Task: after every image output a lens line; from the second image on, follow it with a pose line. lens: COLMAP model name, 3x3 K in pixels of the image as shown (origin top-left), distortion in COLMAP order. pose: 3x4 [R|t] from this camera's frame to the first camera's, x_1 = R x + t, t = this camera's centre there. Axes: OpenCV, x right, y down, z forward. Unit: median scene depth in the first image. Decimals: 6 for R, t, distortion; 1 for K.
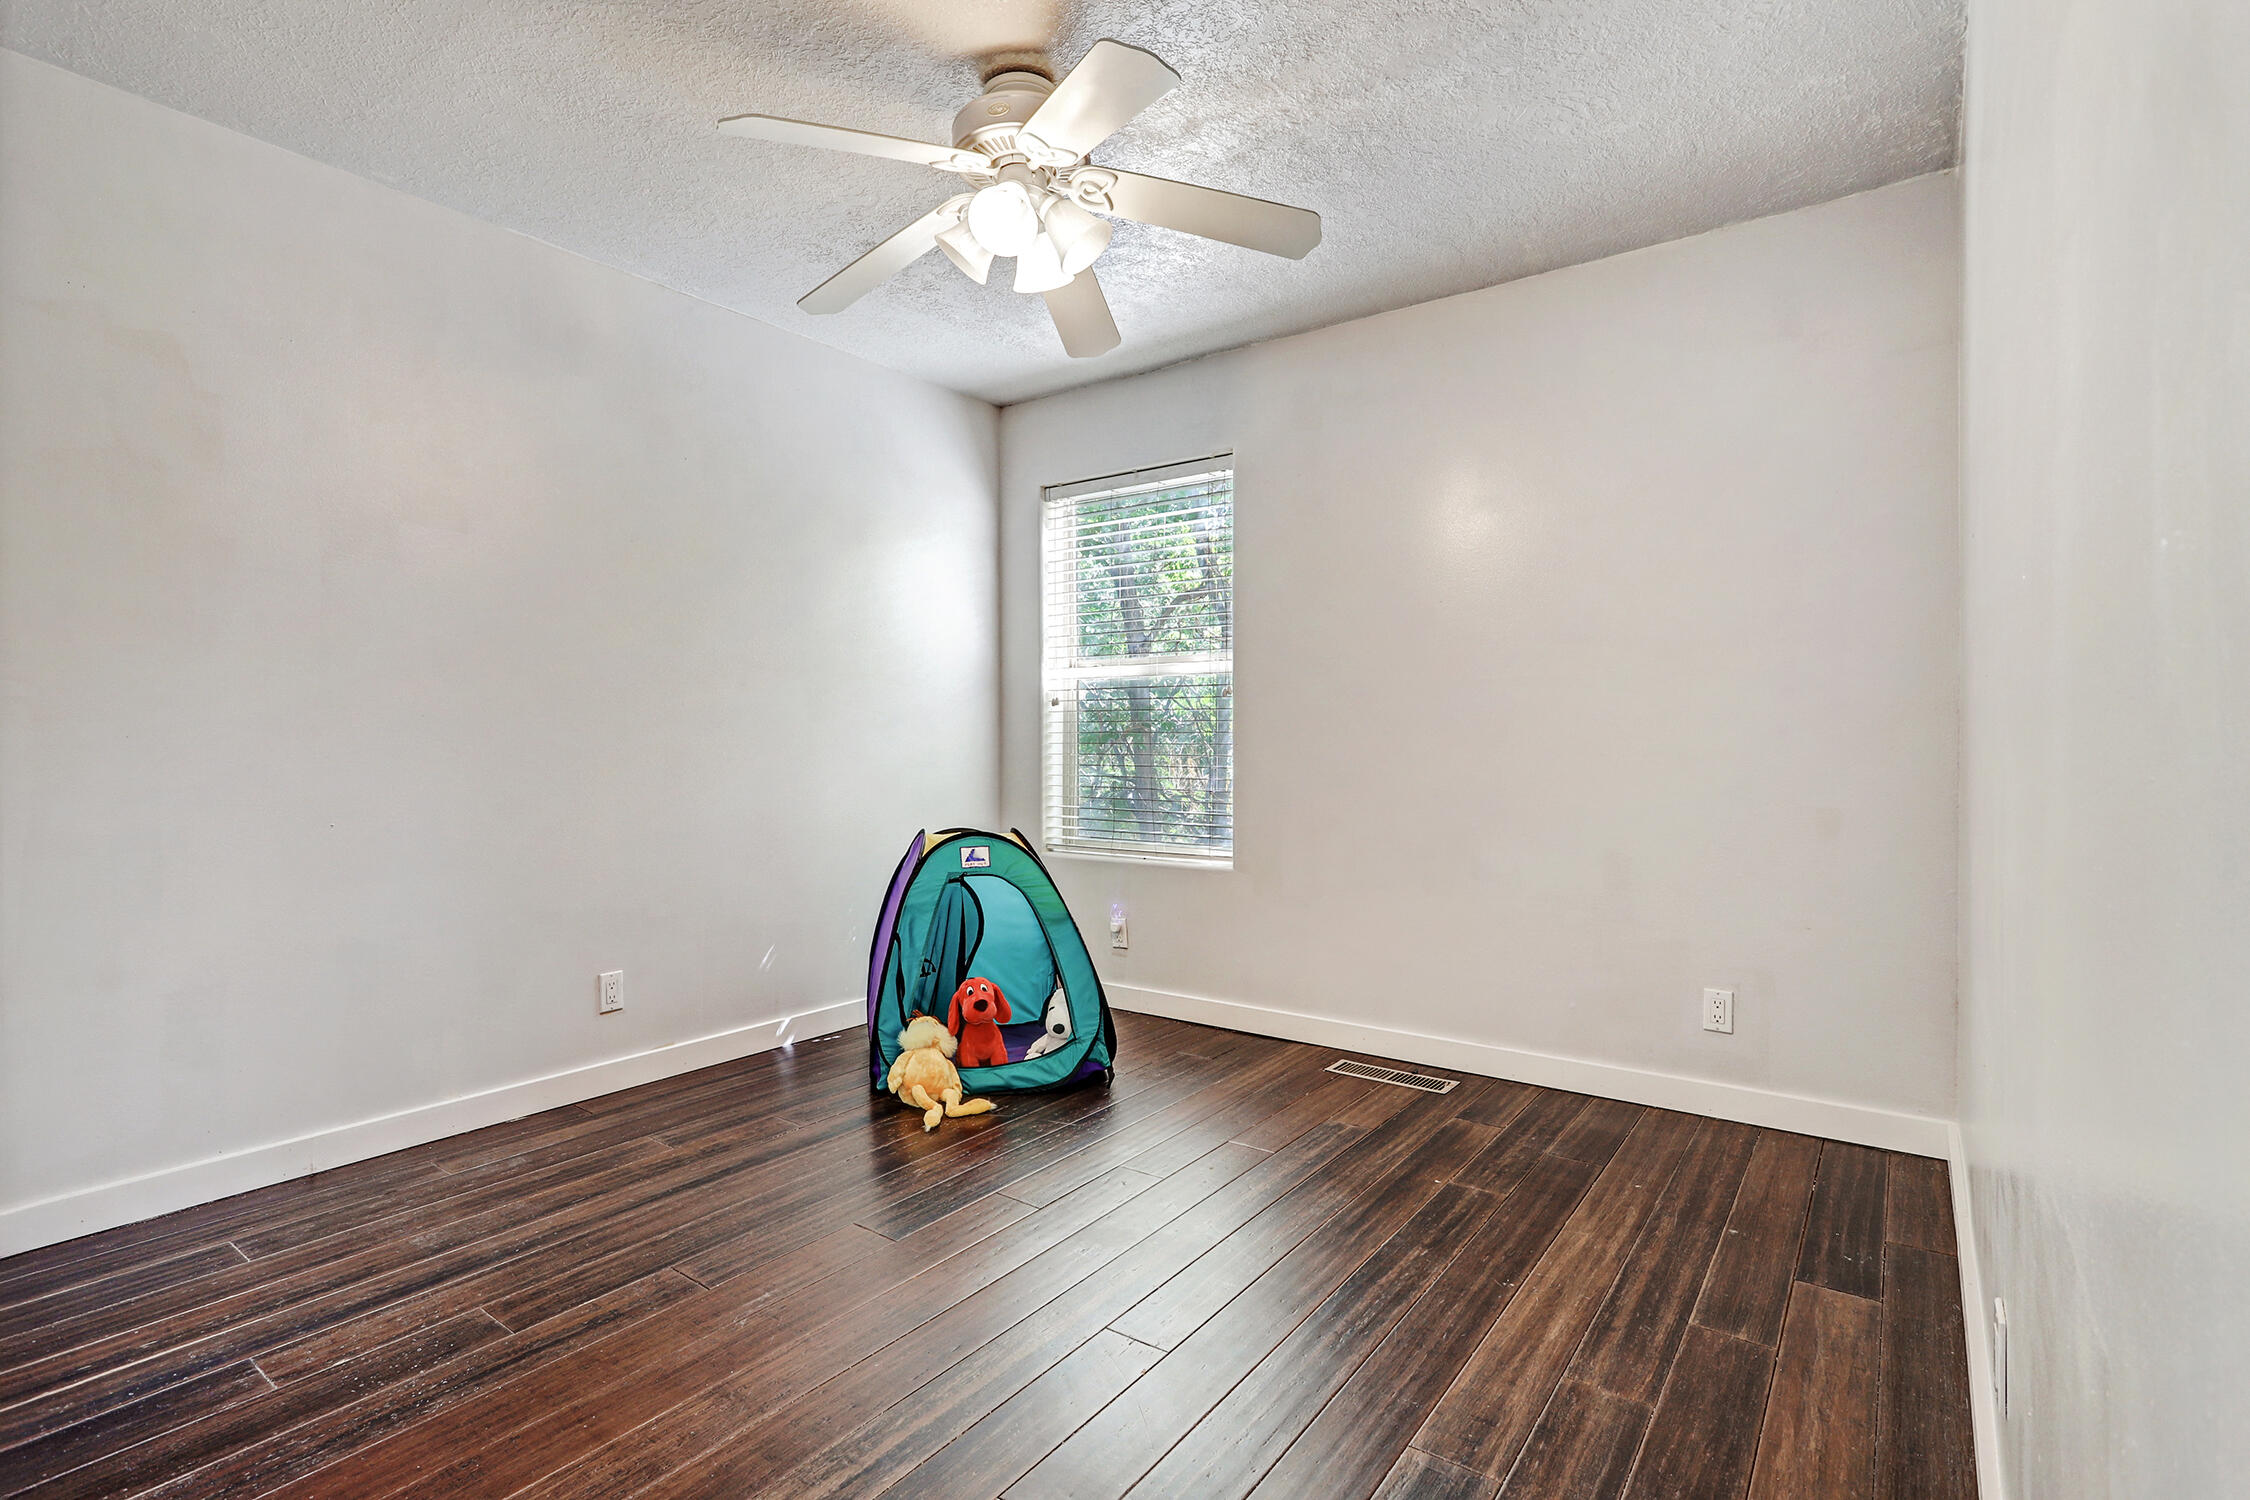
lens RADIAL K [[1071.6, 0, 1124.5], [0, 1071.6, 743.2], [0, 0, 1]] dist [-0.006793, 0.003532]
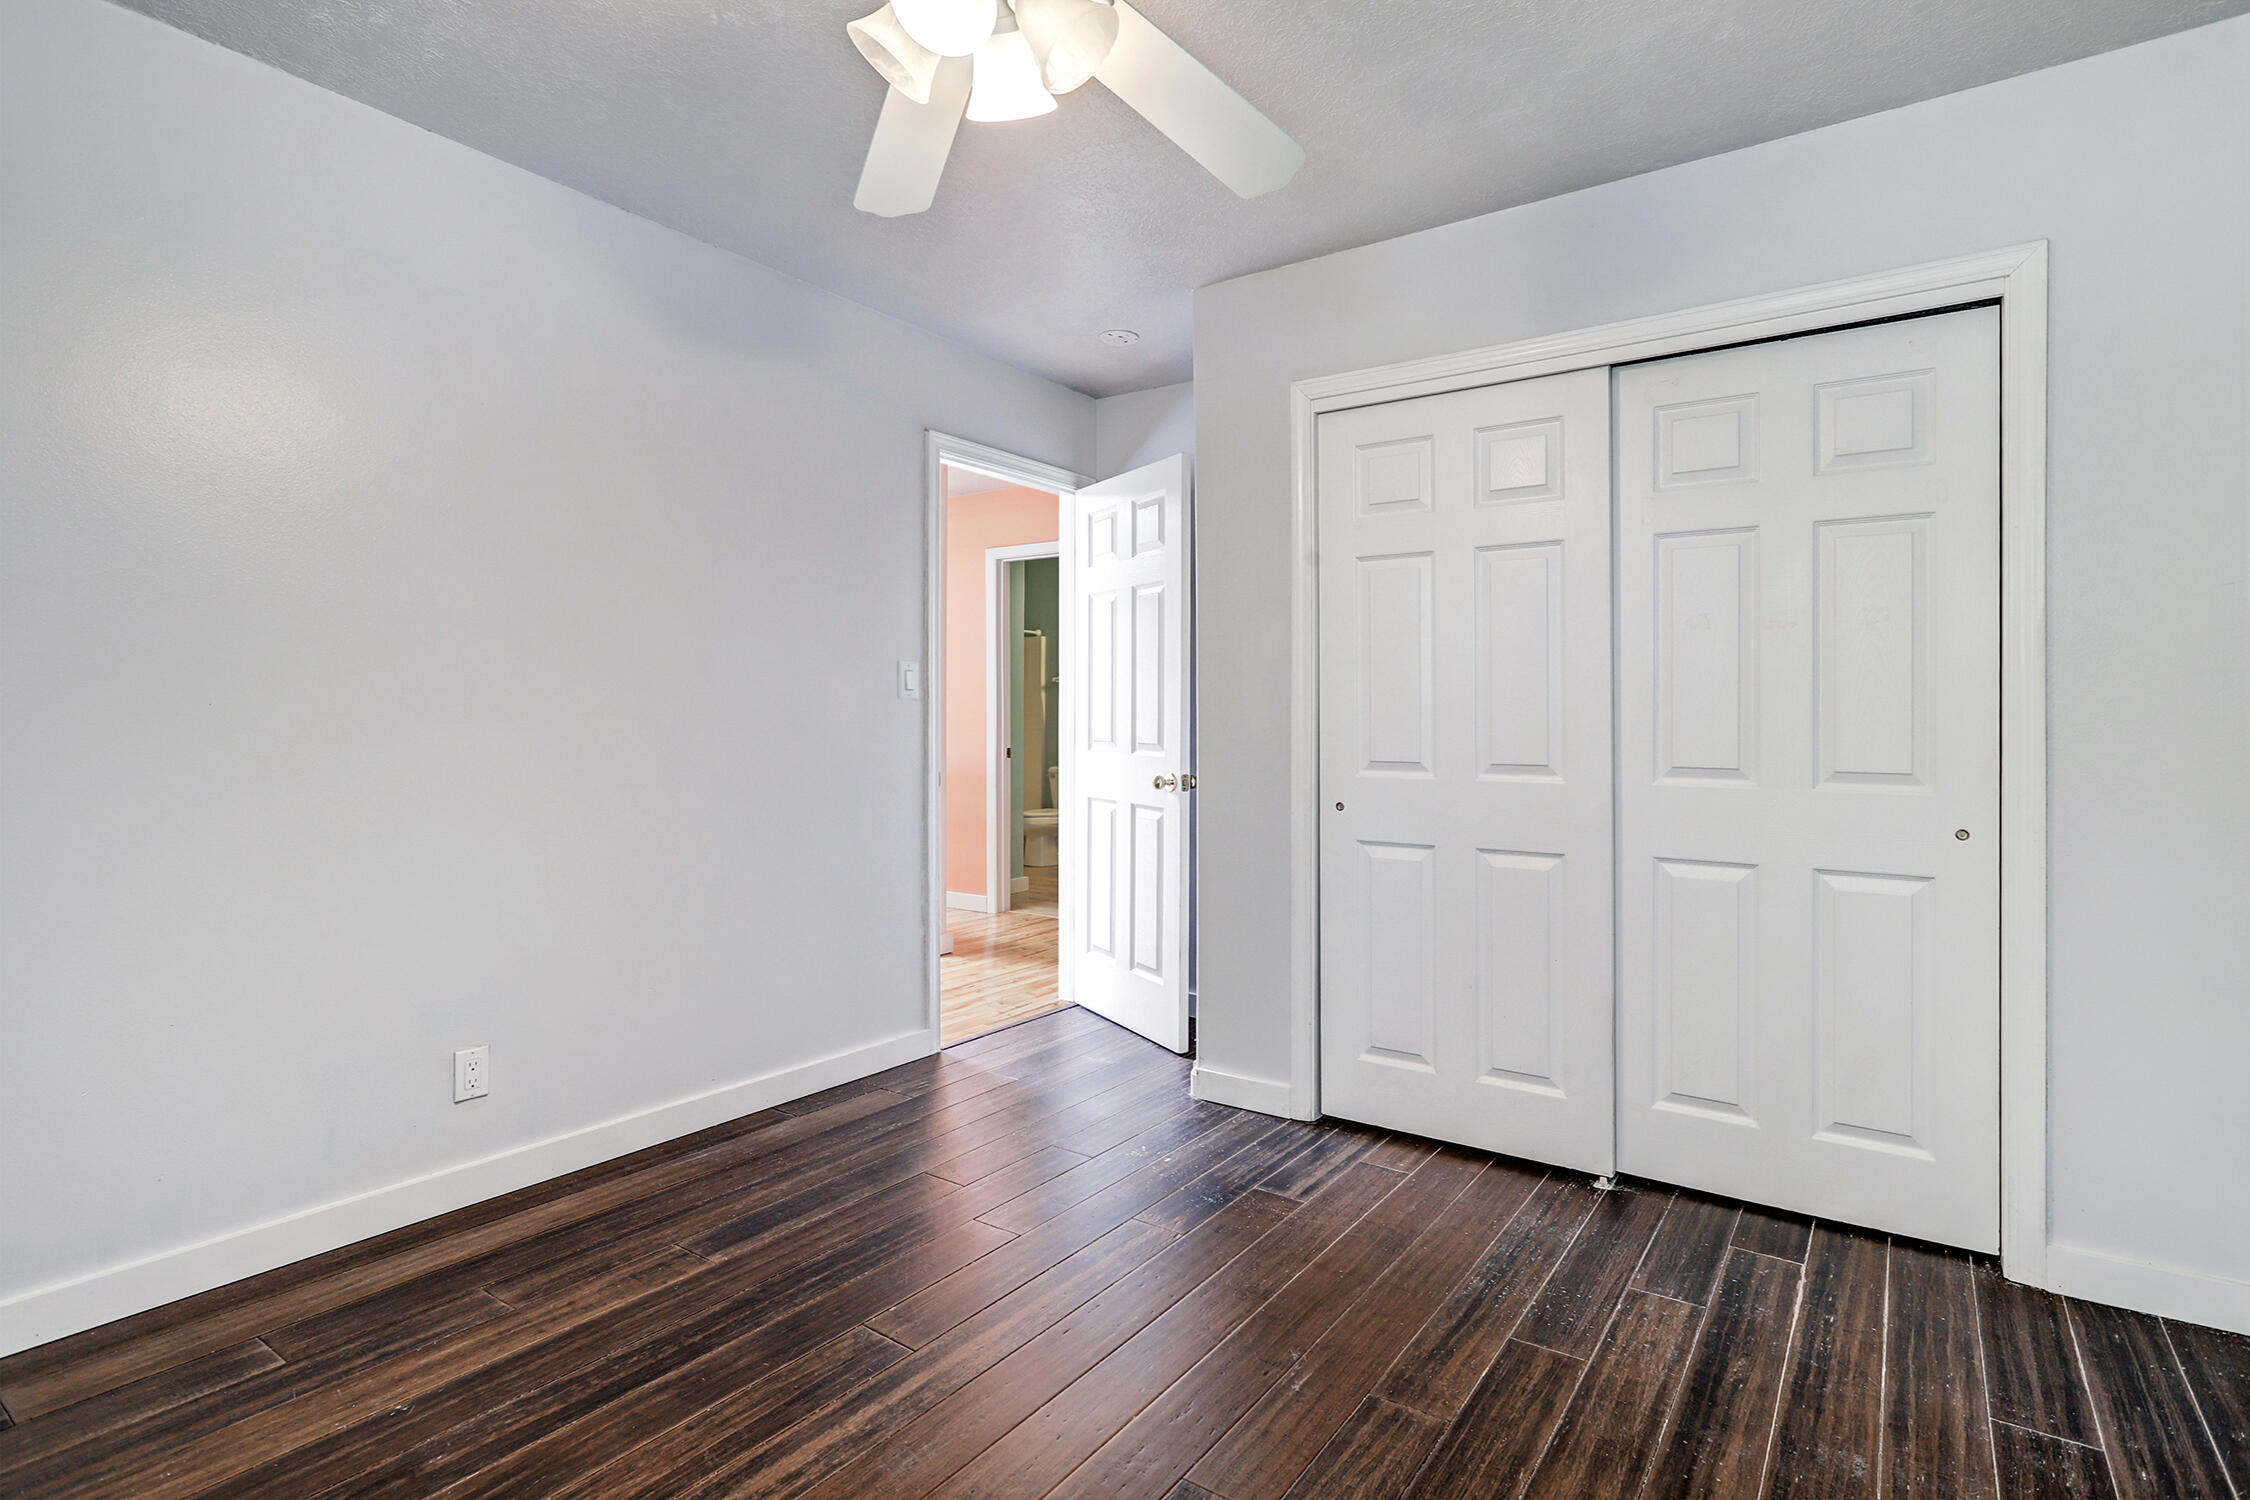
lens RADIAL K [[1071.6, 0, 1126.8], [0, 1071.6, 739.5], [0, 0, 1]] dist [-0.006793, 0.003532]
pose [[-0.999971, -0.006405, -0.004108, -0.195674], [-0.006460, 0.999887, 0.013546, -0.018461], [0.004021, 0.013572, -0.999900, 1.898184]]
